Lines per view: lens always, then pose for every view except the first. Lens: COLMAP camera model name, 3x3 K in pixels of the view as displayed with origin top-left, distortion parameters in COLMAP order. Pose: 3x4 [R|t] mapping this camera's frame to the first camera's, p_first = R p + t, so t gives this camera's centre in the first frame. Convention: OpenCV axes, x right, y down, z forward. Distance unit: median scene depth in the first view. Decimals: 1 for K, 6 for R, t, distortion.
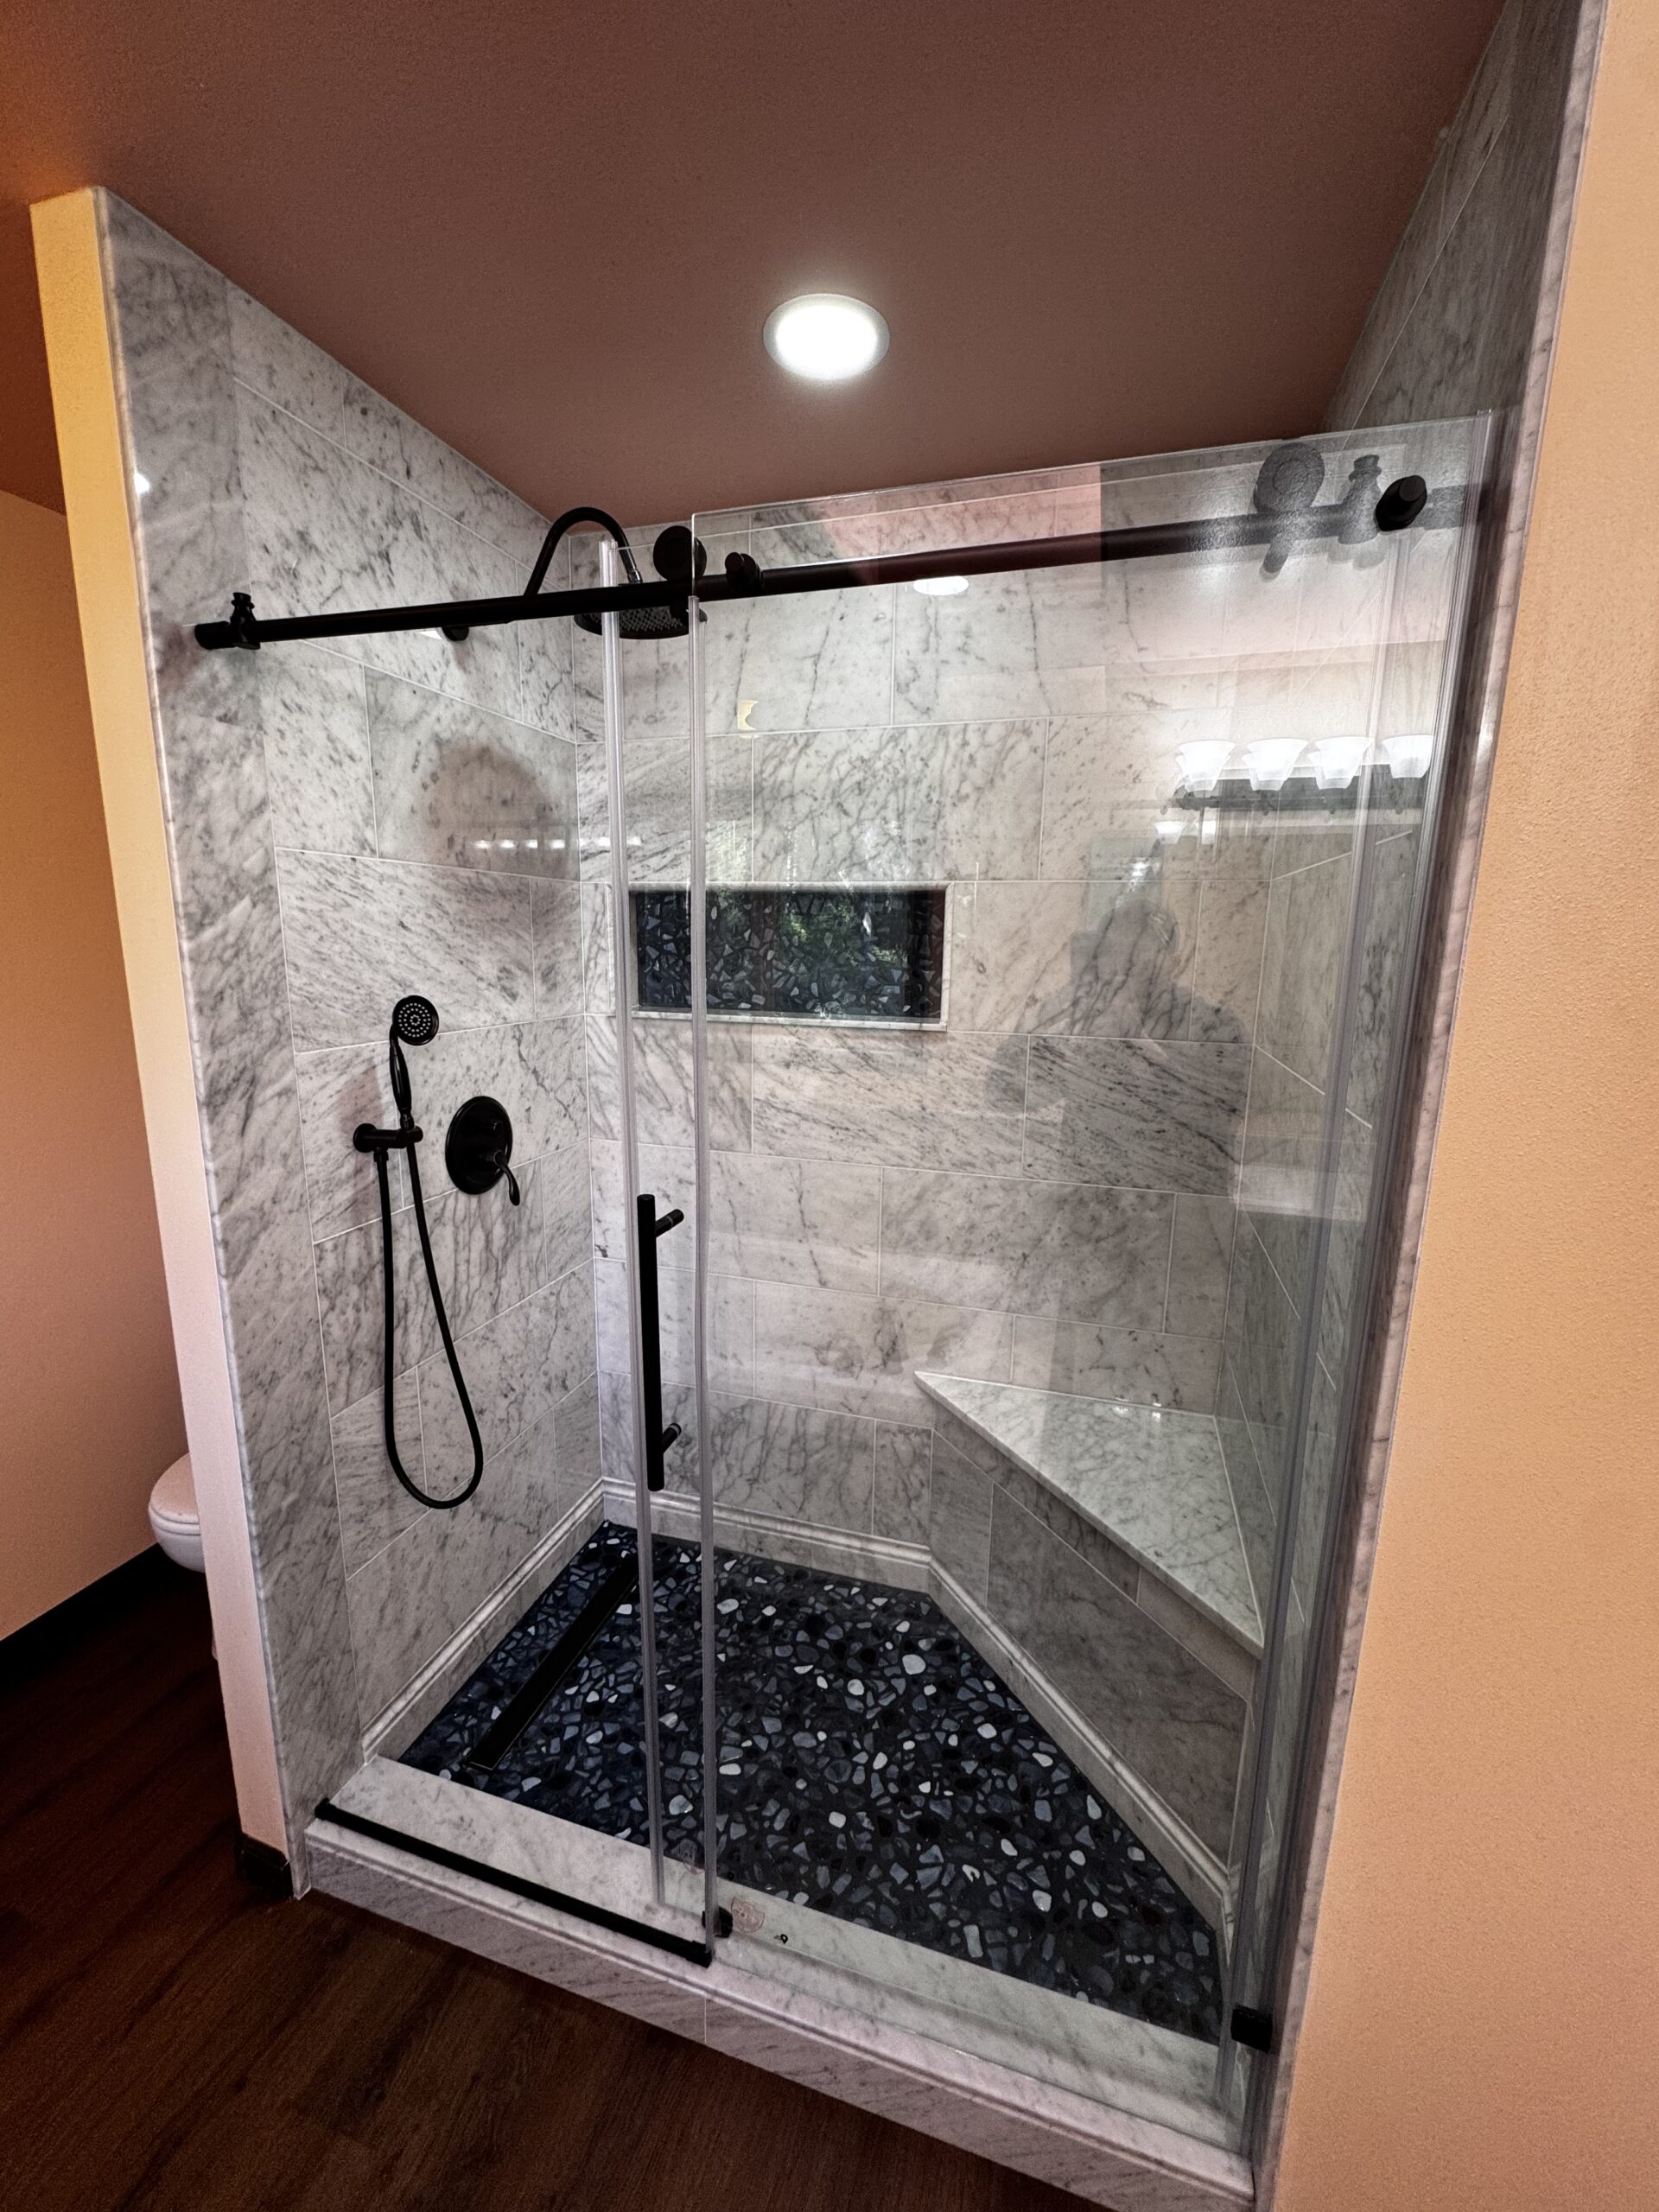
lens RADIAL K [[898.5, 0, 829.1], [0, 898.5, 1103.7], [0, 0, 1]] dist [0.001788, -0.000260]
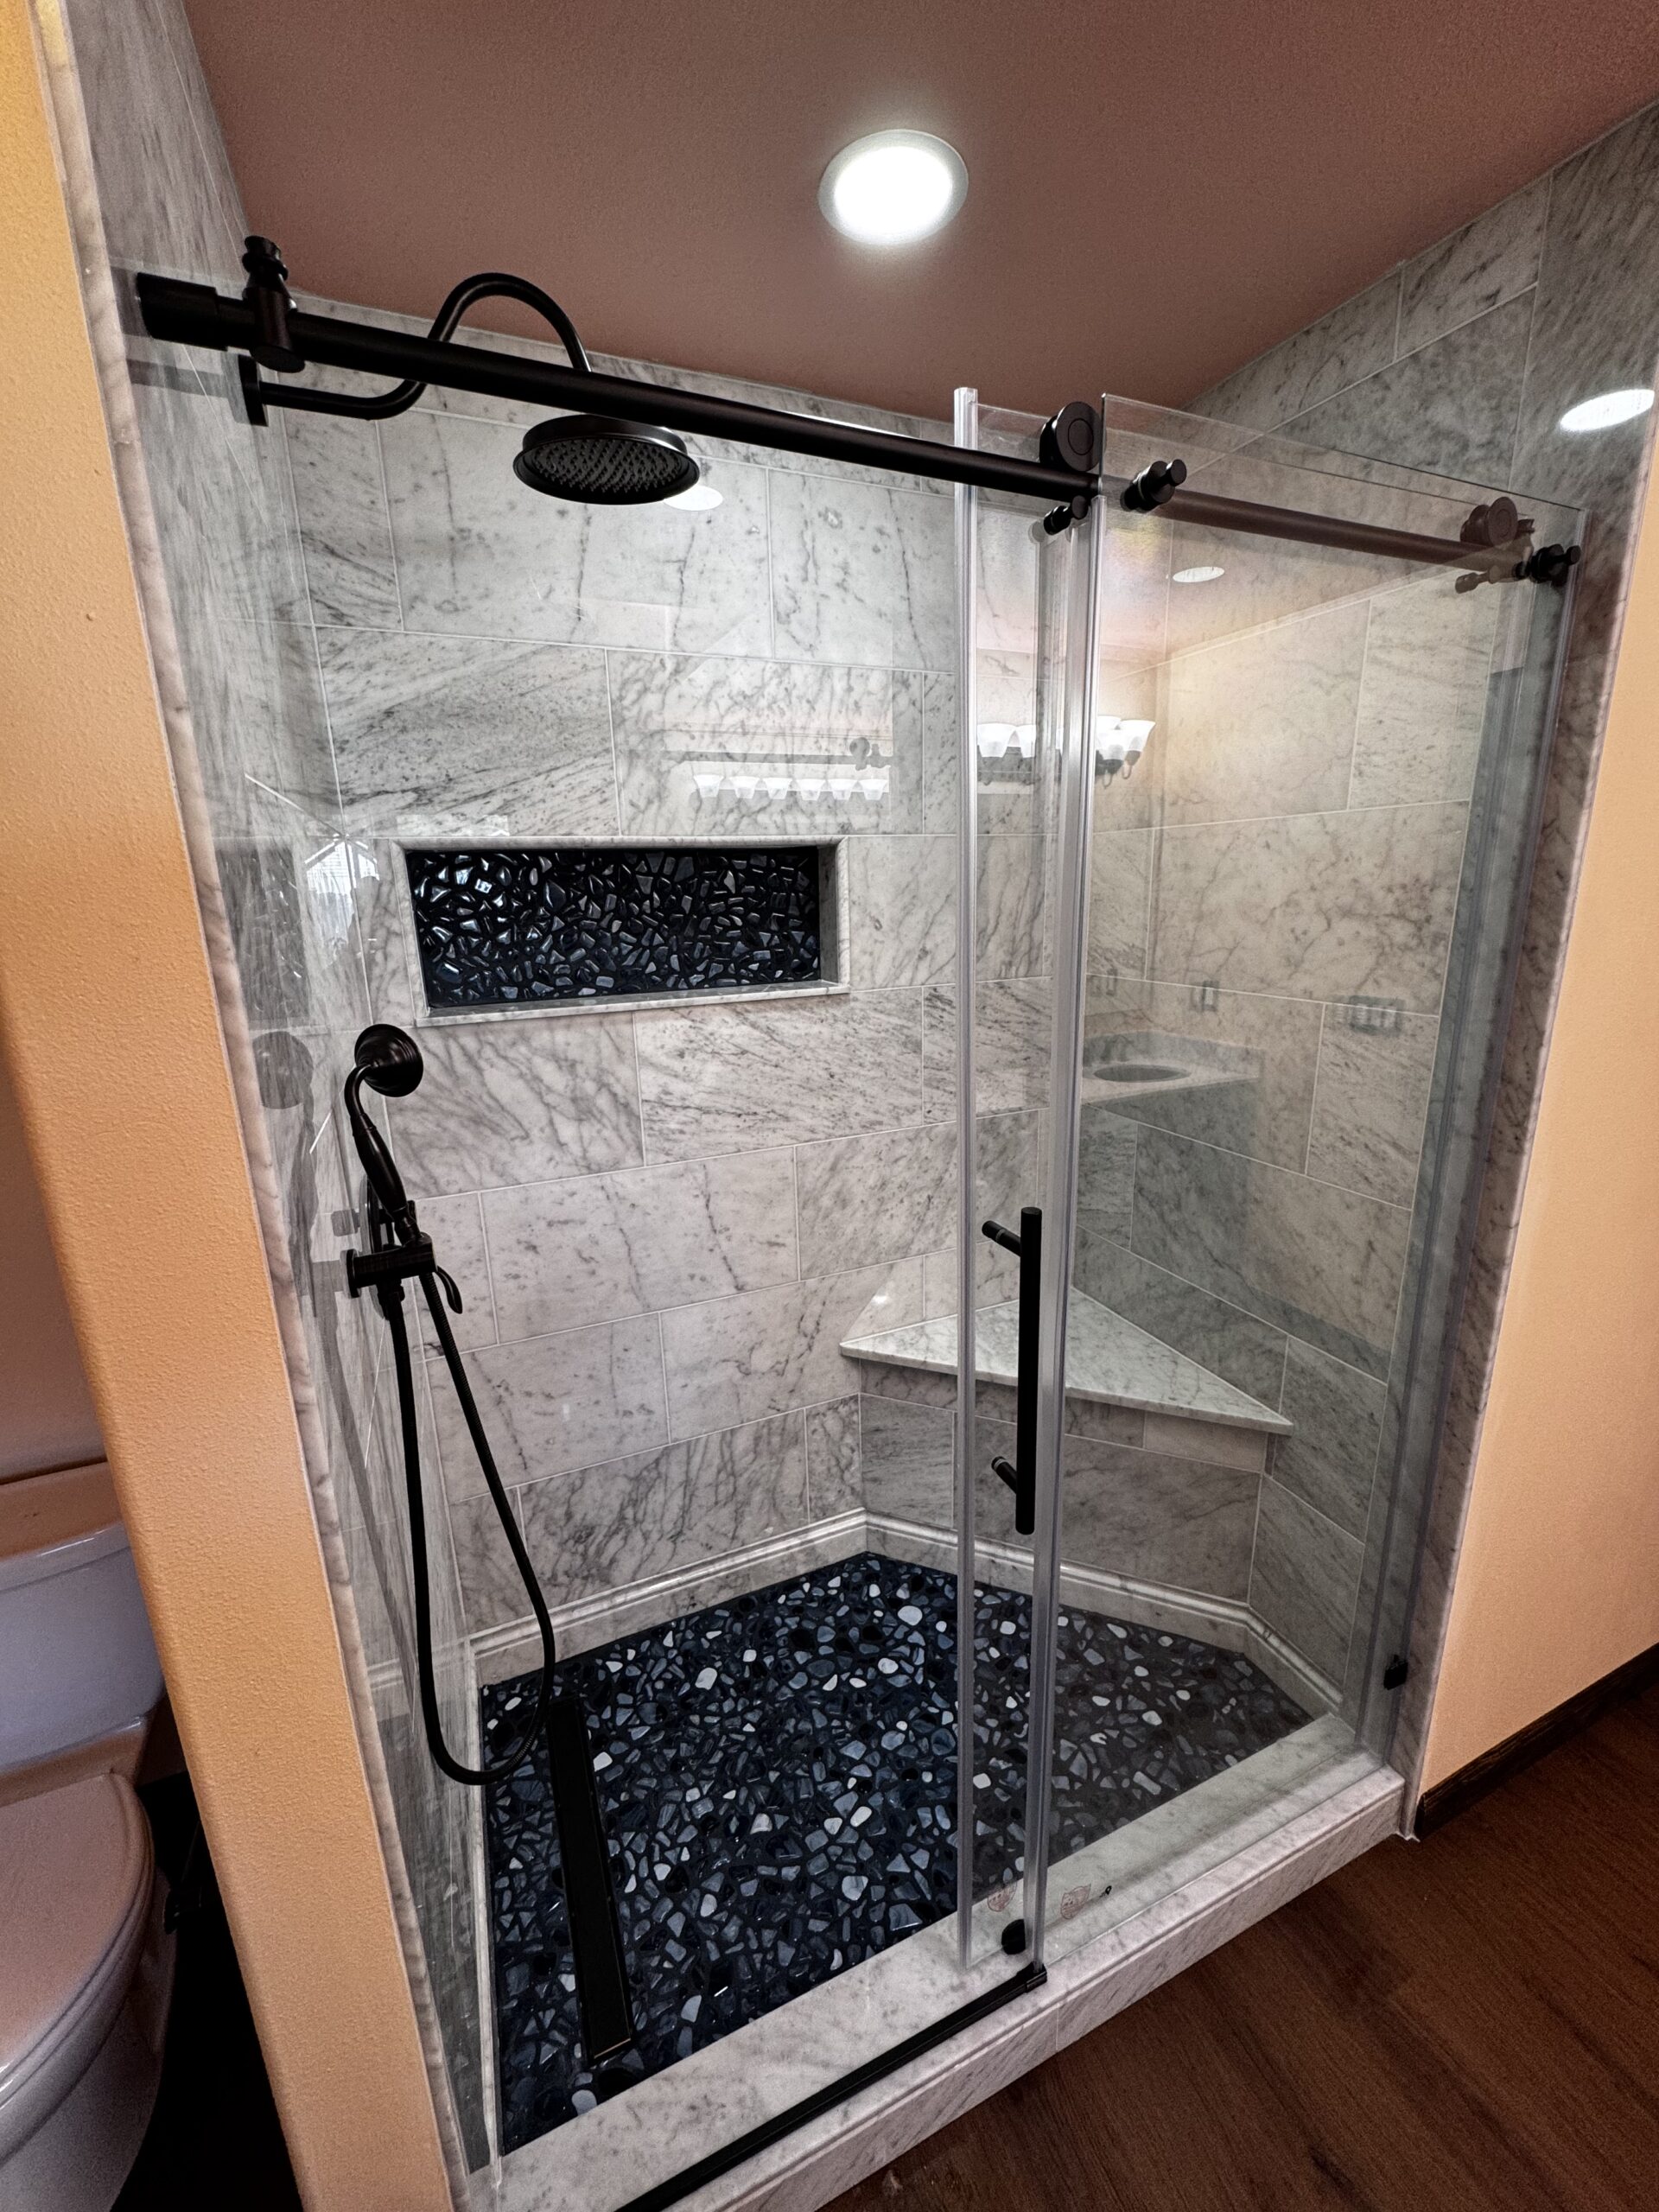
lens RADIAL K [[898.5, 0, 829.1], [0, 898.5, 1103.7], [0, 0, 1]] dist [0.001788, -0.000260]
pose [[0.754601, -0.188776, 0.628444, -0.515687], [0.158740, 0.981795, 0.104310, -0.067323], [-0.636694, 0.021047, 0.770829, 0.271522]]
